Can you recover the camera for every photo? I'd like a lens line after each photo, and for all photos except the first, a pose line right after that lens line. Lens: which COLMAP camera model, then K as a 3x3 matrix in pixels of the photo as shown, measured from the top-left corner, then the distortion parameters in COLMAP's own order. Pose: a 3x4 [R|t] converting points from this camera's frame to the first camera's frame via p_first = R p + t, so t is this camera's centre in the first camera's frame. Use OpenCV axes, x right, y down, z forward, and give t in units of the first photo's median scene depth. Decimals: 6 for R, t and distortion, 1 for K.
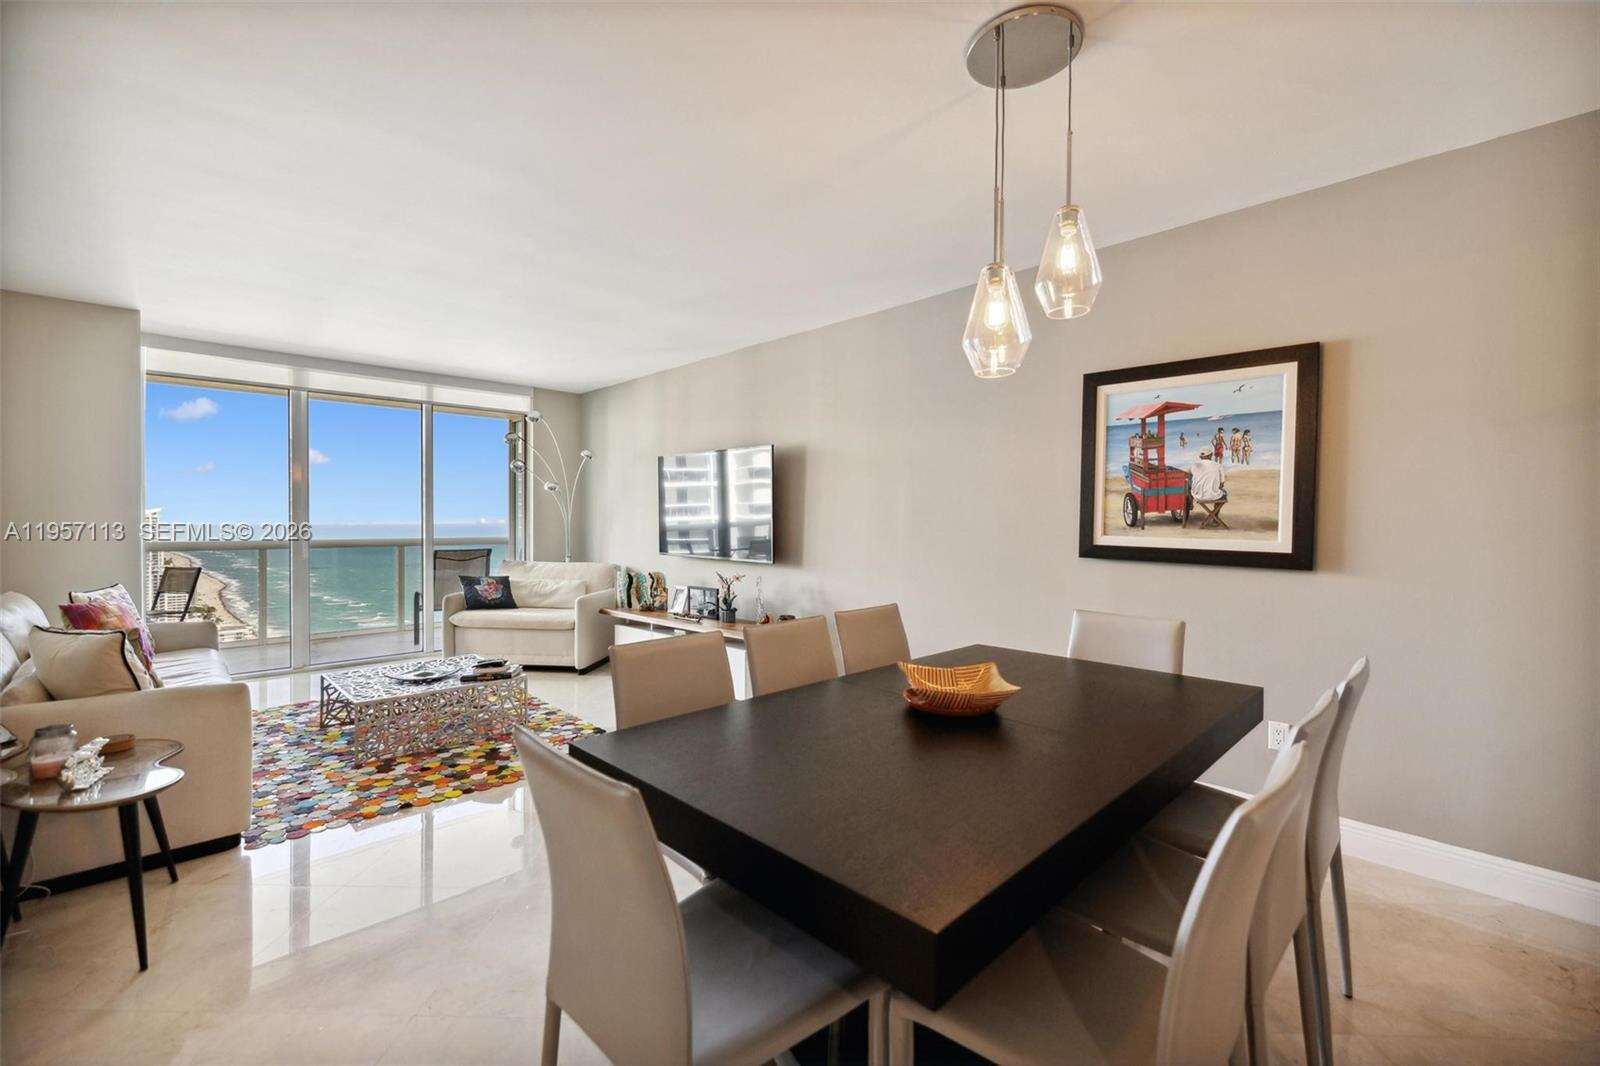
lens RADIAL K [[681.1, 0, 792.1], [0, 681.1, 529.4], [0, 0, 1]] dist [0.001249, 0.000455]
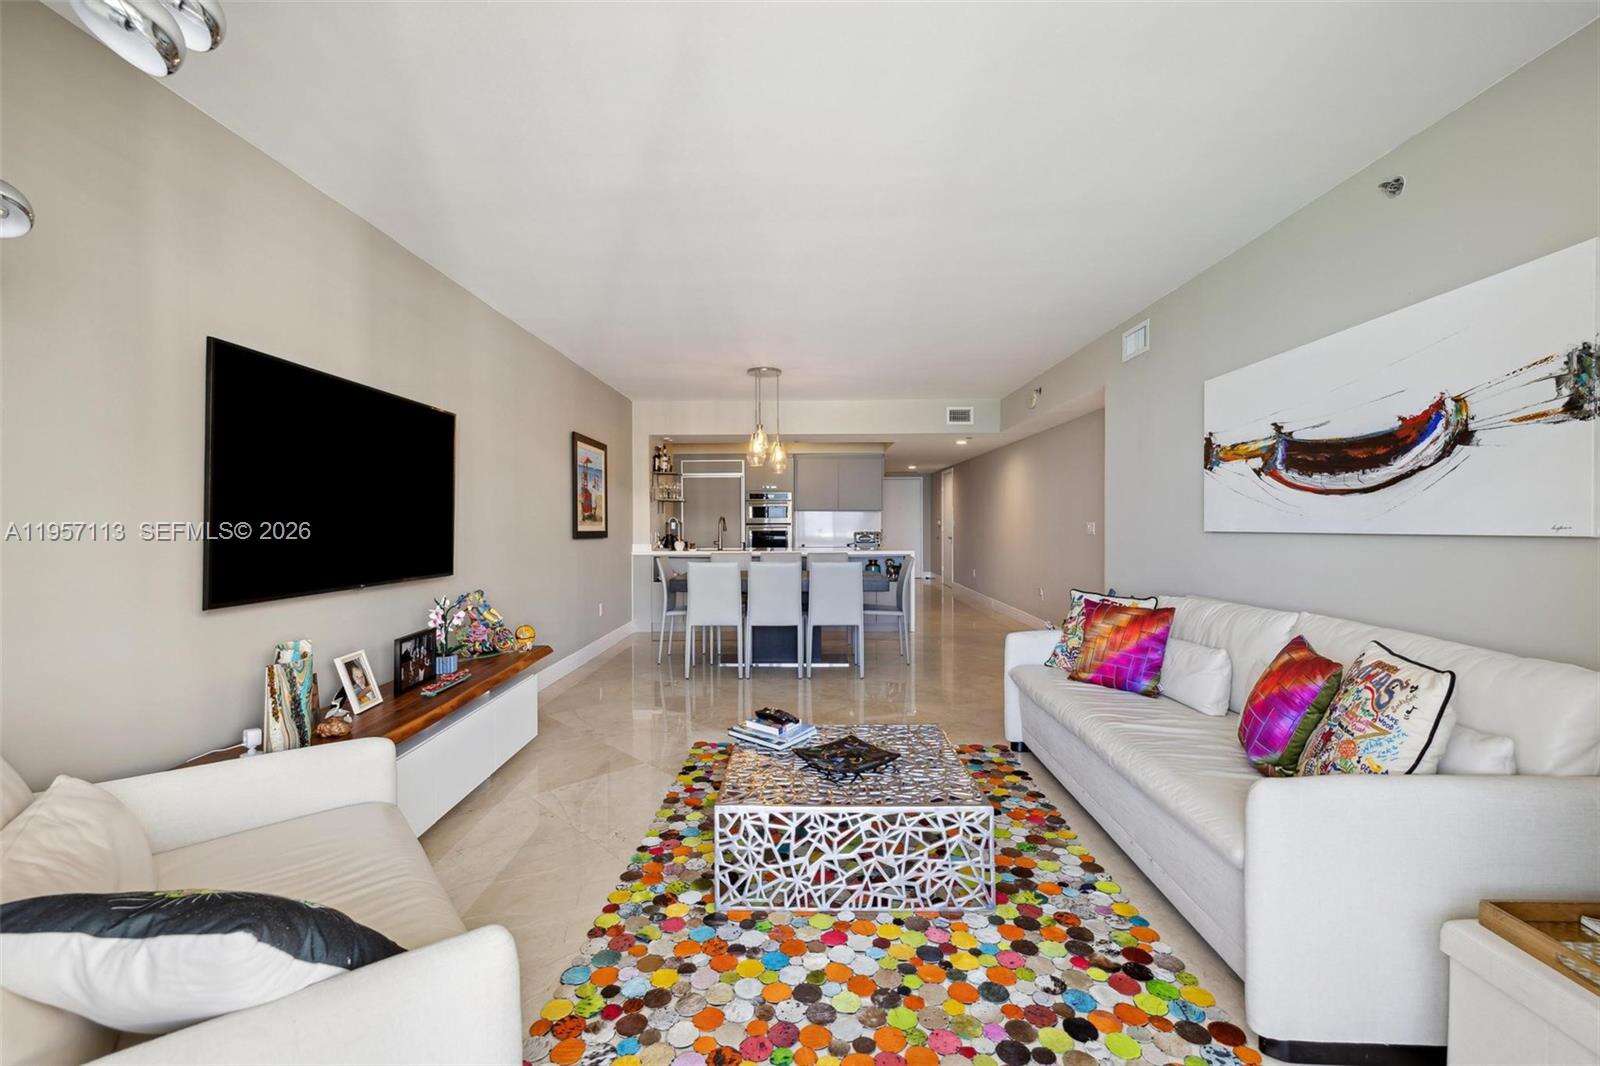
lens RADIAL K [[681.1, 0, 792.1], [0, 681.1, 529.4], [0, 0, 1]] dist [0.001249, 0.000455]
pose [[-0.704342, -0.018040, 0.709632, -1.260723], [0.003176, 0.999587, 0.028563, -0.031661], [-0.709854, 0.022372, -0.703993, 1.951217]]
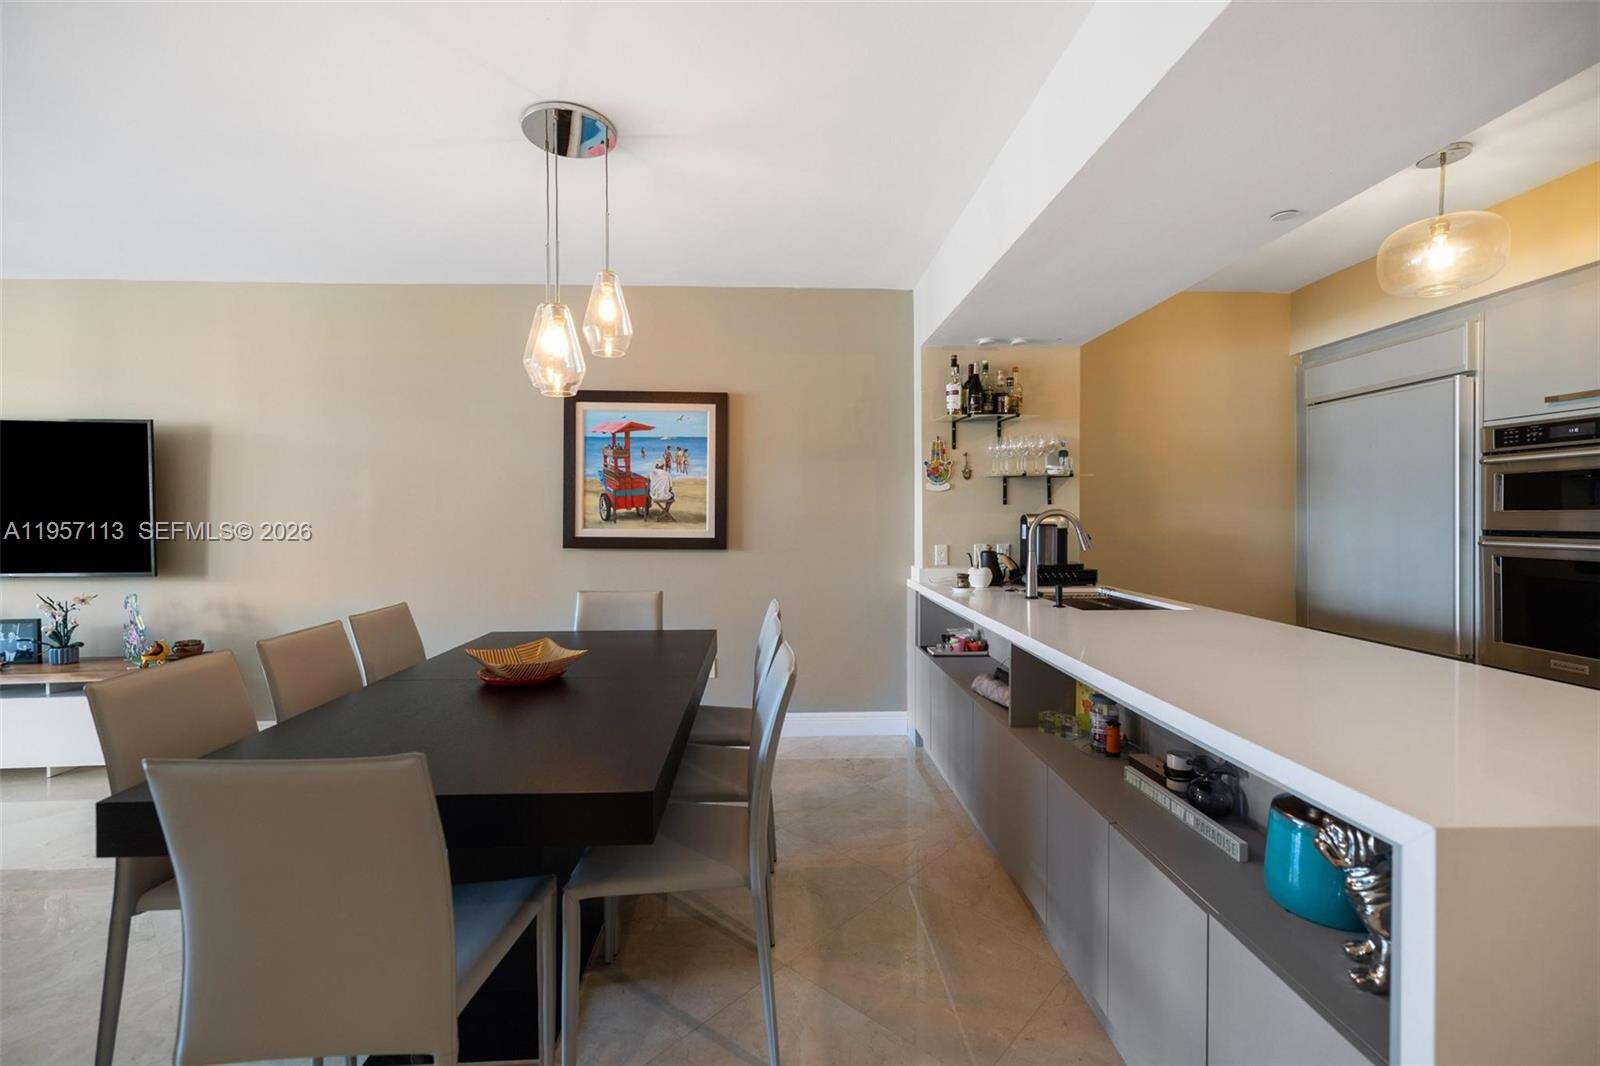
lens RADIAL K [[680.7, 0, 798.9], [0, 680.7, 523.4], [0, 0, 1]] dist [0.004737, 0.000227]
pose [[0.661049, -0.014318, 0.750206, -0.193015], [0.017347, 0.999842, 0.003798, 0.001794], [-0.750142, 0.010503, 0.661193, -0.066681]]
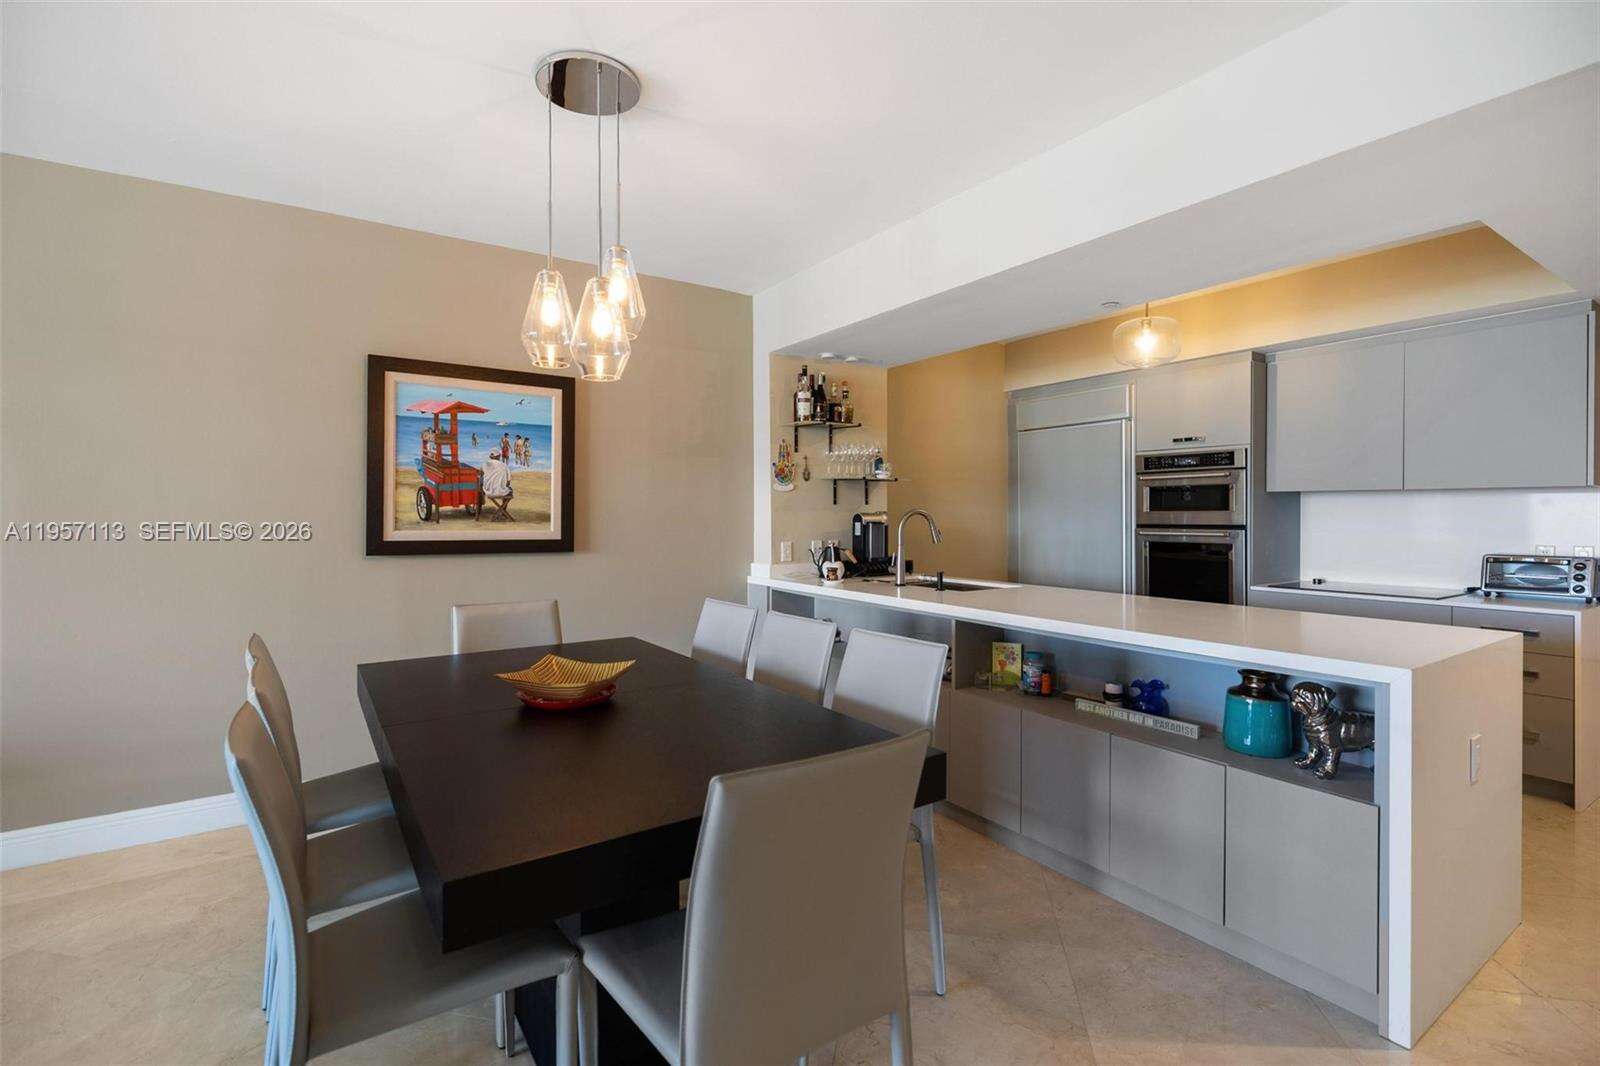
lens RADIAL K [[729.2, 0, 798.8], [0, 729.2, 520.5], [0, 0, 1]] dist [0.000152, 0.000035]
pose [[0.167690, -0.013366, 0.985749, -0.469287], [0.018392, 0.999776, 0.010428, -0.005512], [-0.985668, 0.016381, 0.167898, 0.292622]]
